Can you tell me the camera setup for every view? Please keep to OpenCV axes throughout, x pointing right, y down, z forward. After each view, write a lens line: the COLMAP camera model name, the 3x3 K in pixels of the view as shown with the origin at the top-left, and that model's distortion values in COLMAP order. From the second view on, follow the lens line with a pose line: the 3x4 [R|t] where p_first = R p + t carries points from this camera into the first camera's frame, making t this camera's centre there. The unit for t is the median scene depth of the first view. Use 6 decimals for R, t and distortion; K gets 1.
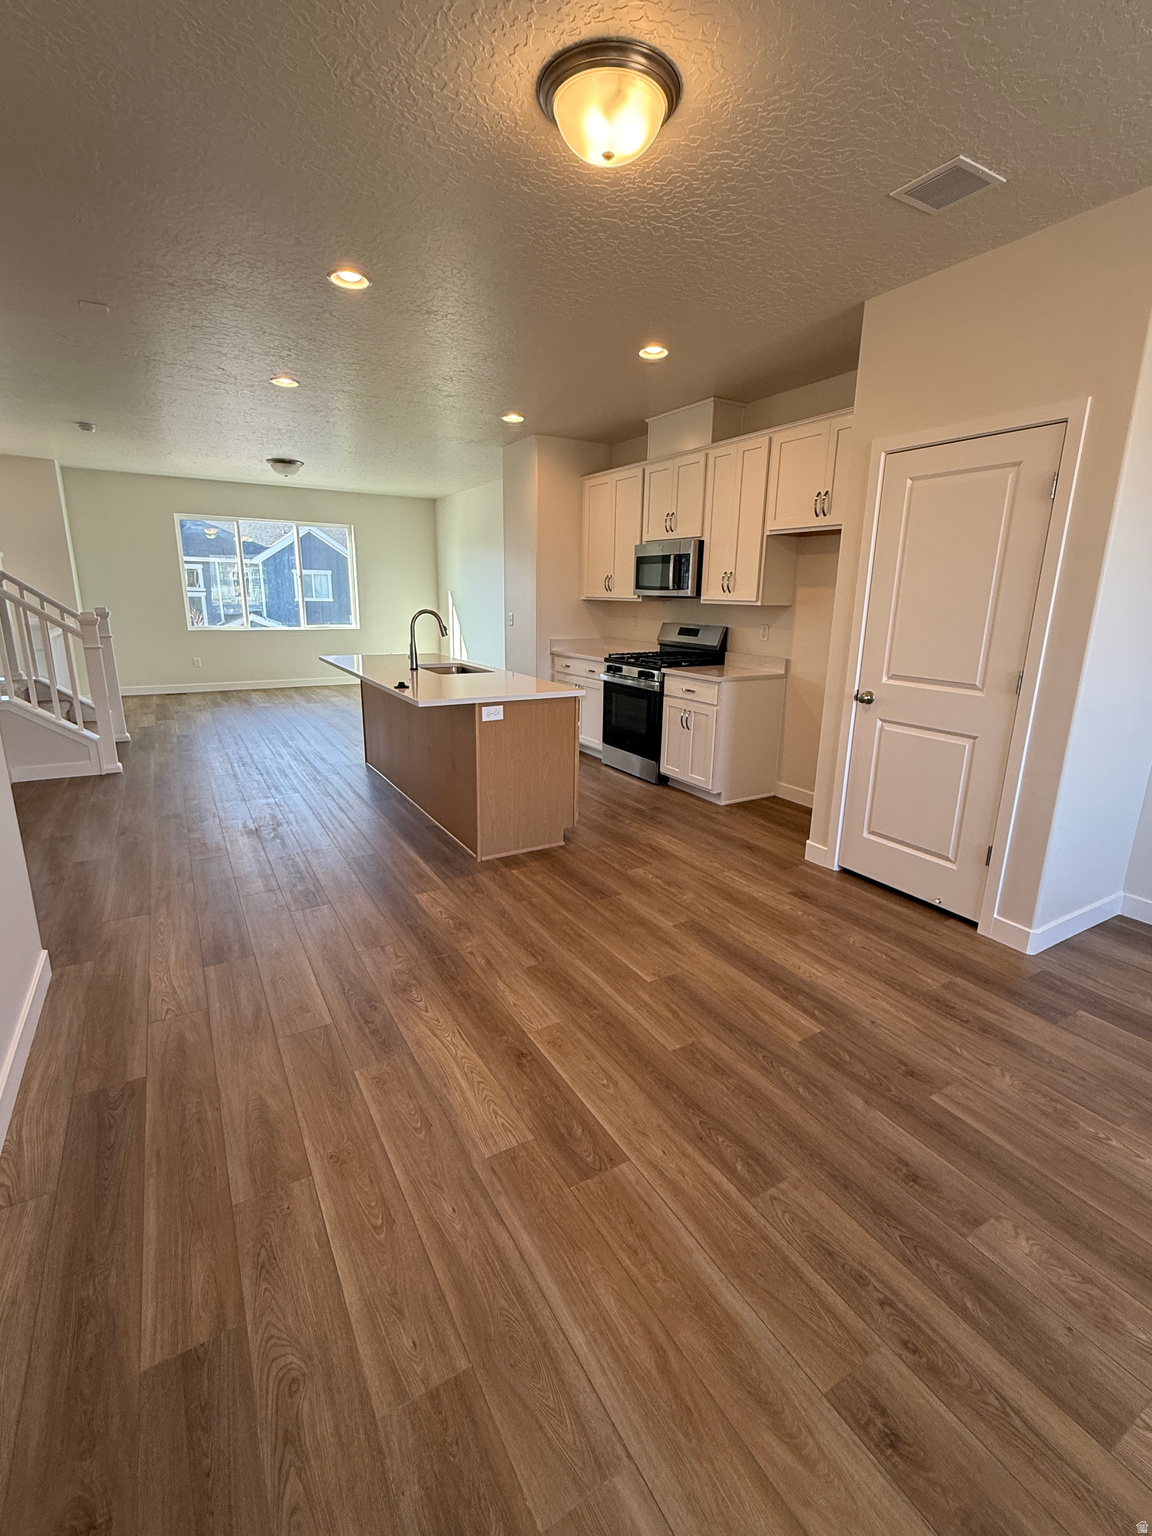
lens RADIAL K [[680.3, 0, 576.3], [0, 680.3, 765.4], [0, 0, 1]] dist [0.002064, 0.000562]
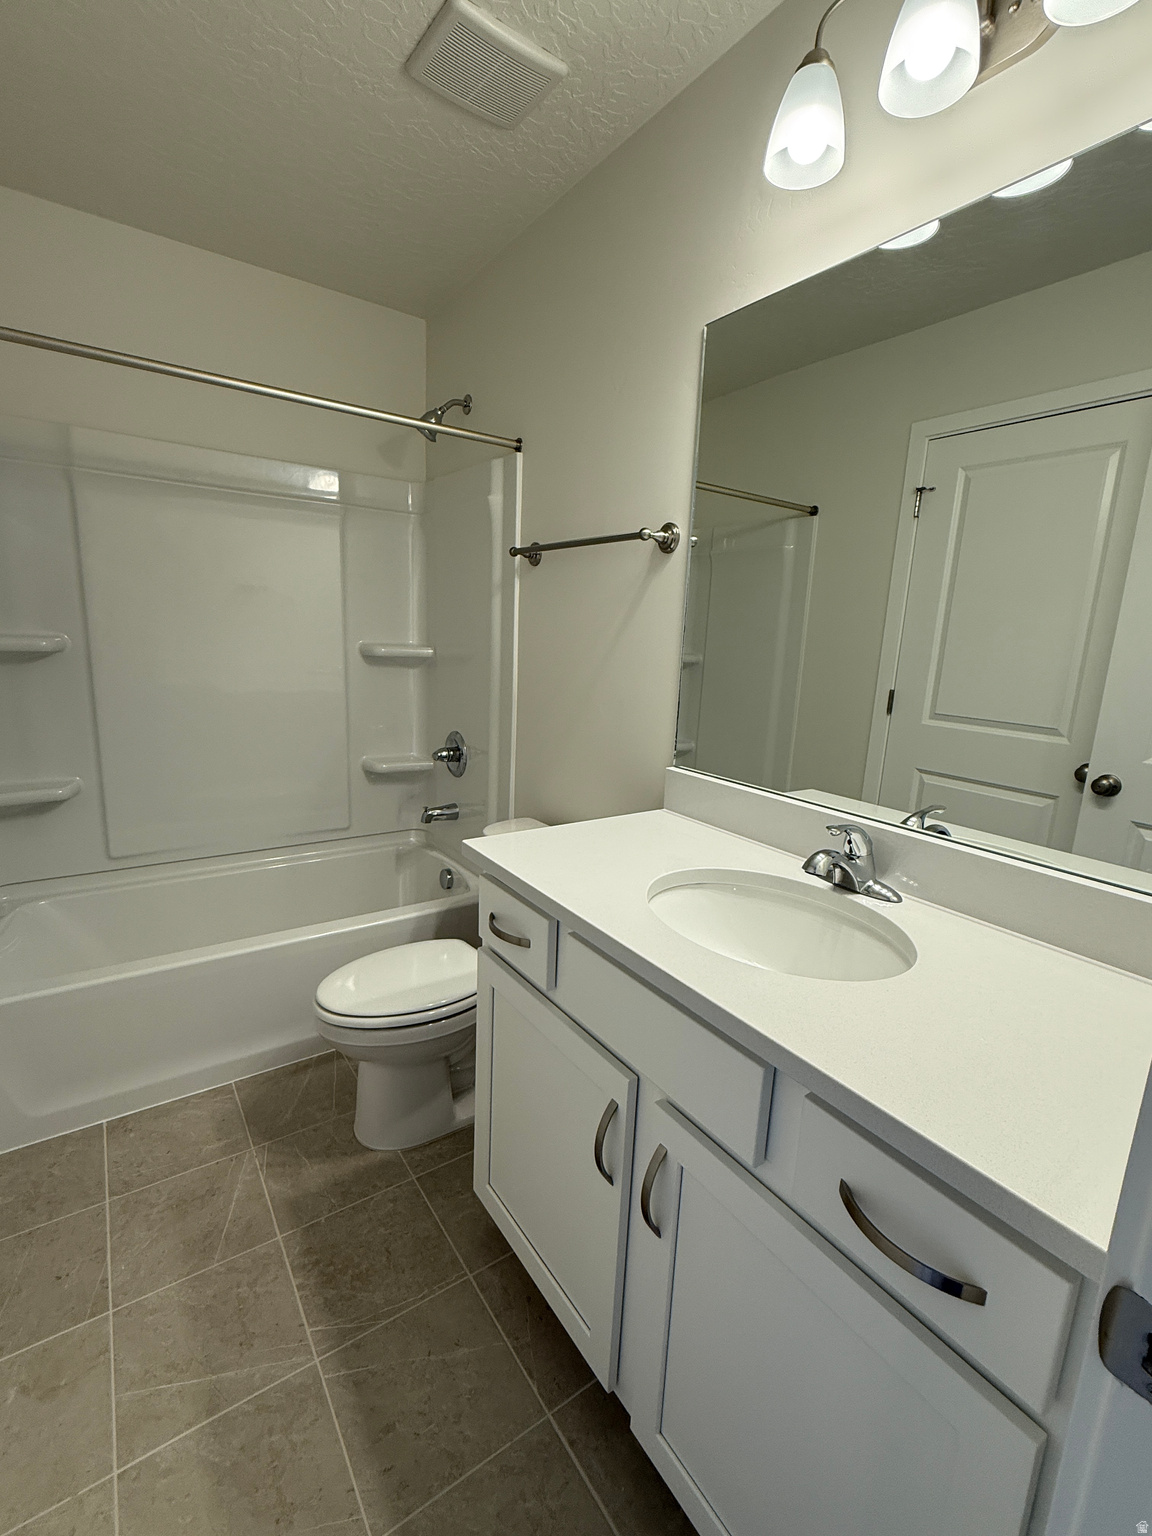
lens RADIAL K [[678.4, 0, 576.0], [0, 678.4, 768.0], [0, 0, 1]] dist [-0.001147, -0.000429]
pose [[0.996498, 0.013499, 0.082519, -0.014702], [-0.009685, 0.998874, -0.046444, -0.028237], [-0.083053, 0.045482, 0.995507, 0.242309]]
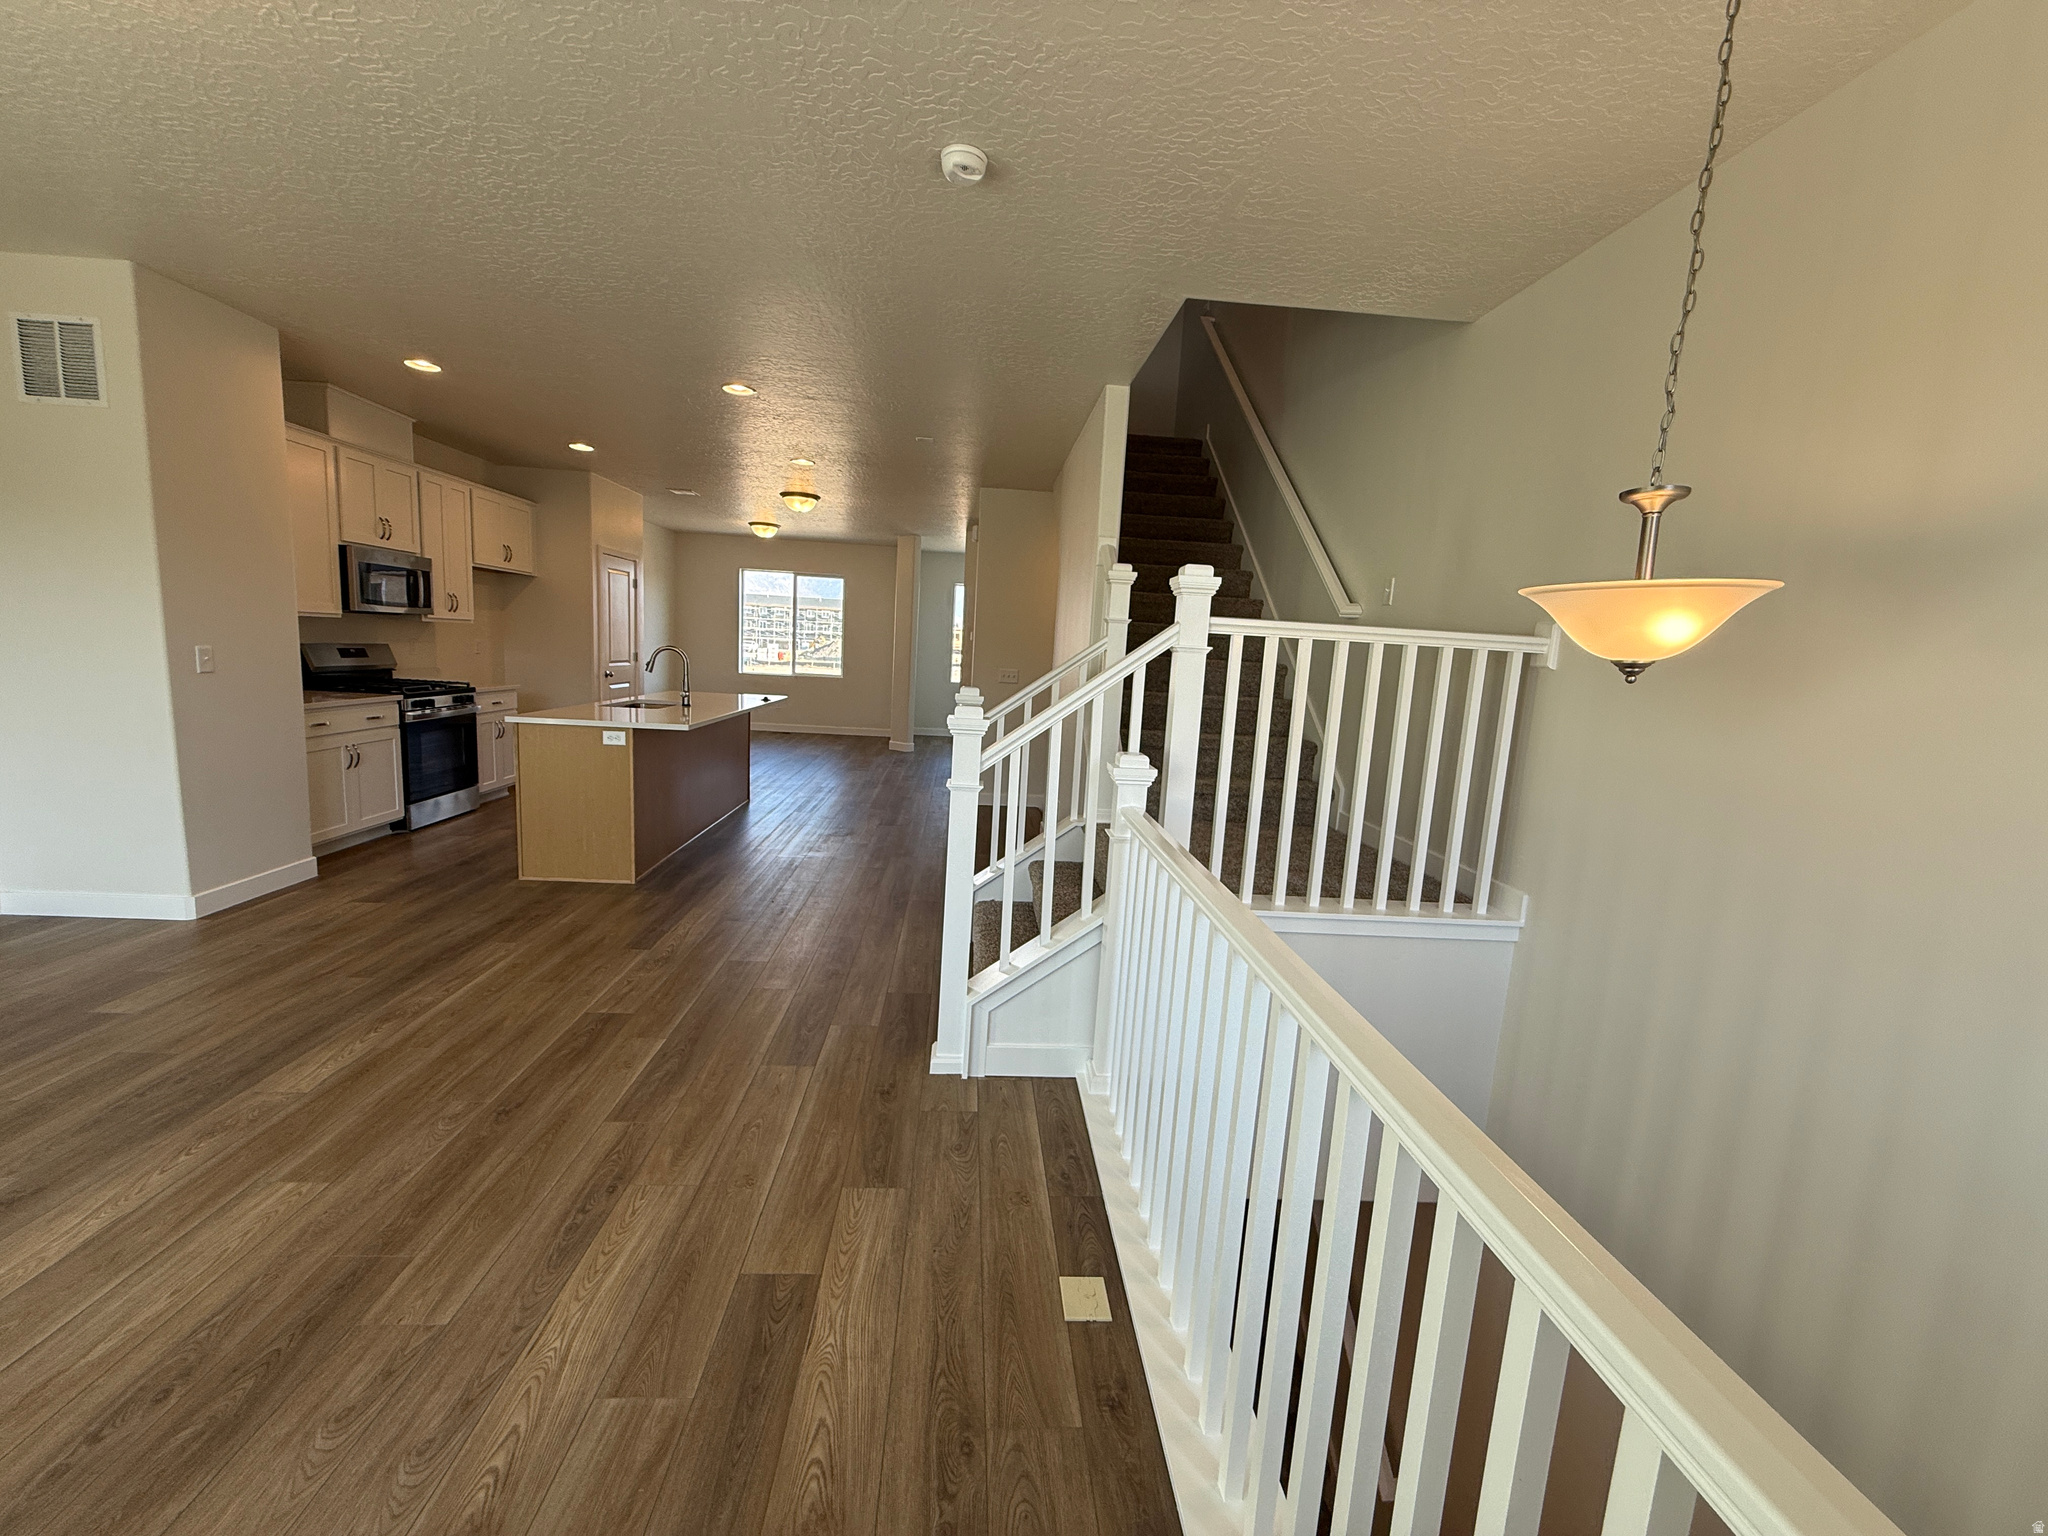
lens RADIAL K [[816.2, 0, 1018.6], [0, 816.2, 764.5], [0, 0, 1]] dist [0.000355, 0.000002]
pose [[-0.888200, -0.130564, 0.440515, -1.640694], [0.042600, 0.931242, 0.361902, -0.641014], [-0.457477, 0.340207, -0.821568, 2.423112]]
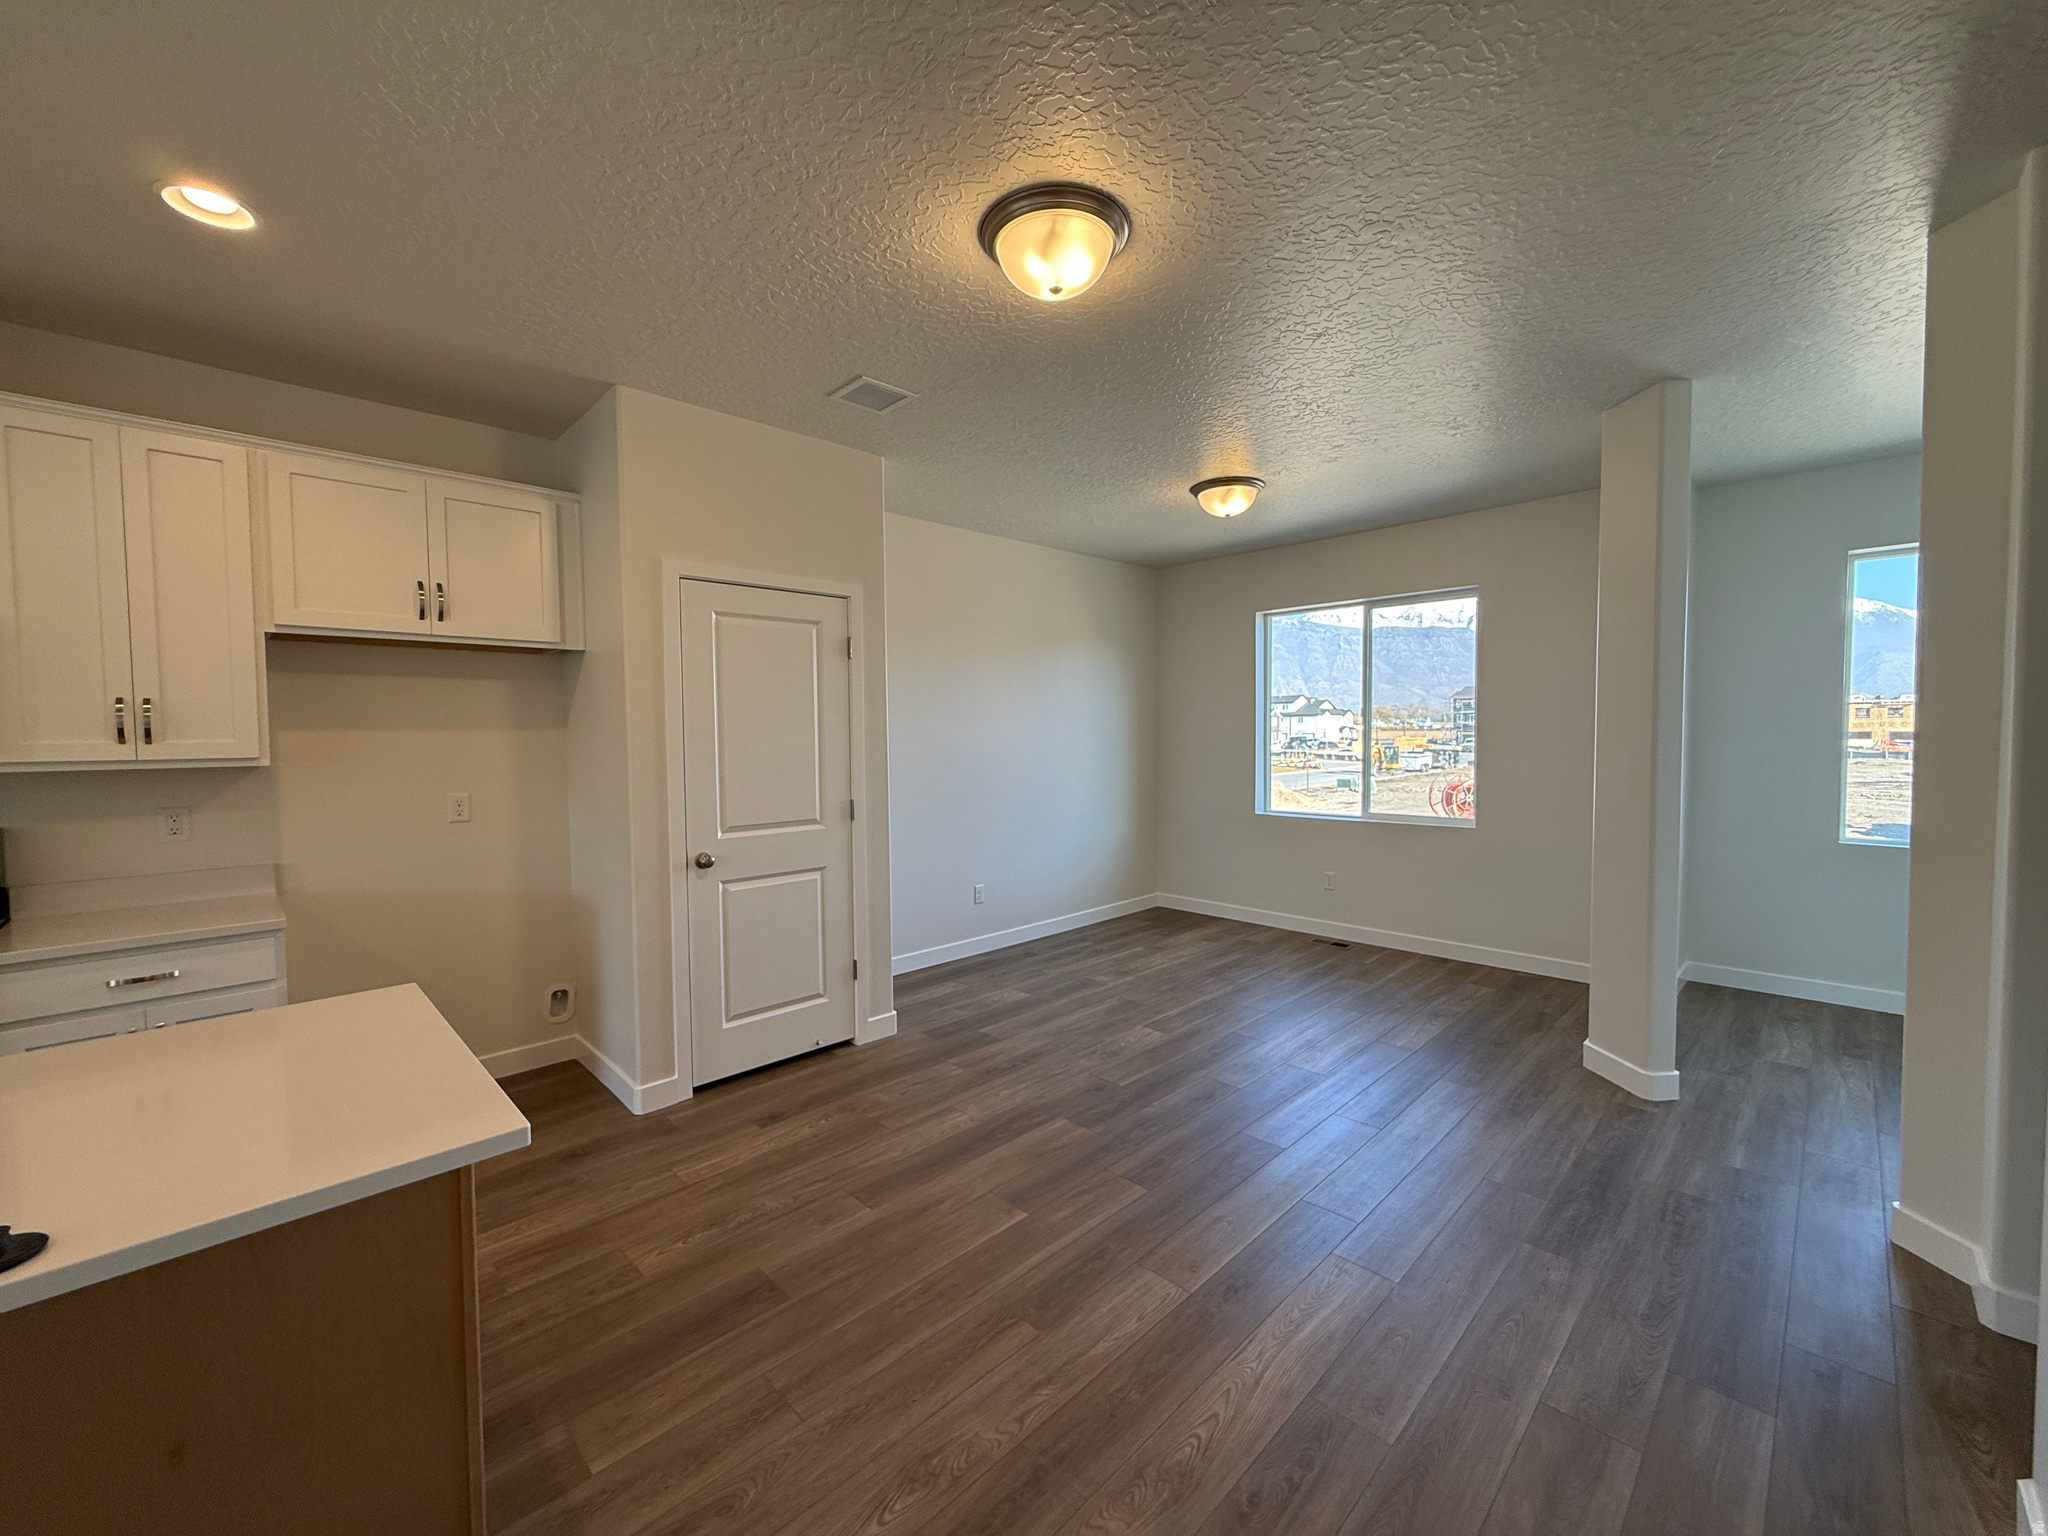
lens RADIAL K [[816.9, 0, 1021.1], [0, 816.9, 765.4], [0, 0, 1]] dist [-0.000227, -0.000021]
pose [[-0.238228, -0.053116, 0.969756, -0.594469], [0.245833, 0.962689, 0.113120, -0.223138], [-0.939582, 0.265346, -0.216282, 0.813055]]
